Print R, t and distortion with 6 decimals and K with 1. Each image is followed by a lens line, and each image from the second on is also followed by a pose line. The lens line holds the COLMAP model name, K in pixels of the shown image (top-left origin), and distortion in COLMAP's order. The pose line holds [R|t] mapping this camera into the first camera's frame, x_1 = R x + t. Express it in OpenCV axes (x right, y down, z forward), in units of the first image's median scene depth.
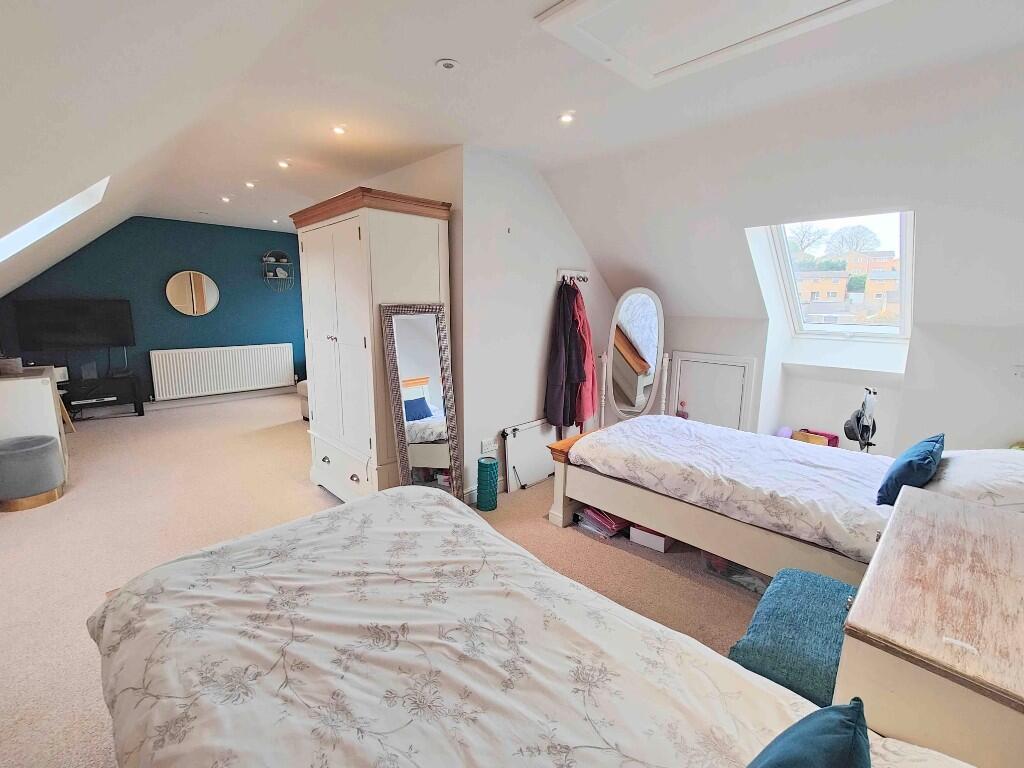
lens RADIAL K [[452.9, 0, 511.1], [0, 452.9, 380.6], [0, 0, 1]] dist [0.007198, -0.000457]
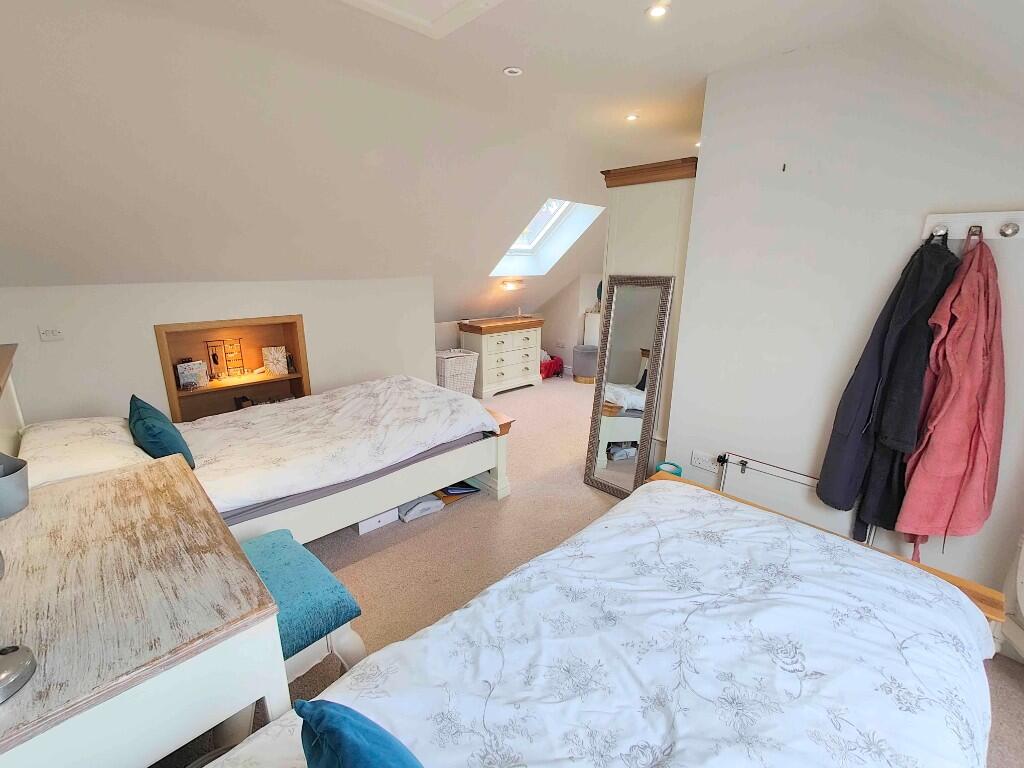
lens RADIAL K [[452.9, 0, 511.1], [0, 452.9, 380.6], [0, 0, 1]] dist [0.007198, -0.000457]
pose [[-0.009208, 0.248096, -0.968692, 1.669951], [-0.191009, 0.950459, 0.245242, -0.293302], [0.981545, 0.187287, 0.038637, 1.510321]]
